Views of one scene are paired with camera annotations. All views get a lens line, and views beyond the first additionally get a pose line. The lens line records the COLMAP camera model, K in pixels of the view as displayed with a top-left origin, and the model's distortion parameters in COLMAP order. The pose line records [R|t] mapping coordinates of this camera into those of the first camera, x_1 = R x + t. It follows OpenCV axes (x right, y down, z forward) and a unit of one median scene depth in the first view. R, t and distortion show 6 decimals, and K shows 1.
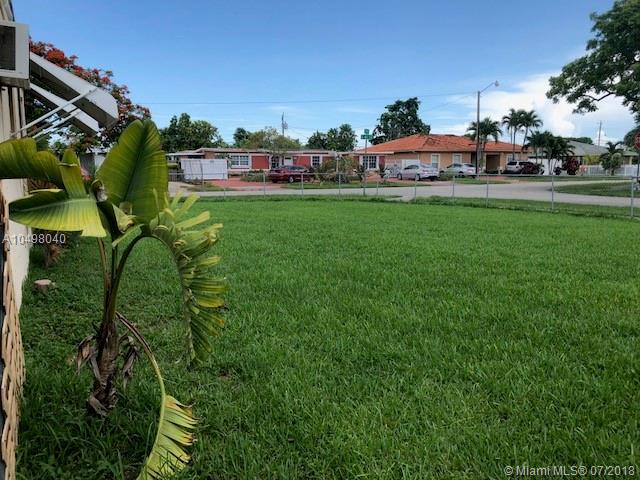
lens RADIAL K [[536.0, 0, 321.4], [0, 536.0, 243.3], [0, 0, 1]] dist [0.051285, -0.038477]
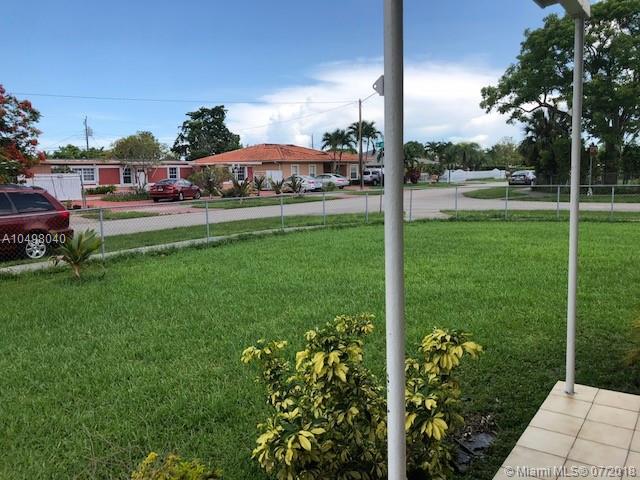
lens RADIAL K [[536.0, 0, 317.2], [0, 536.0, 236.5], [0, 0, 1]] dist [0.051285, -0.038477]
pose [[0.885465, -0.072083, 0.459081, -0.193747], [0.086589, 0.996188, -0.010594, -0.024991], [-0.456567, 0.049131, 0.888331, 0.143258]]
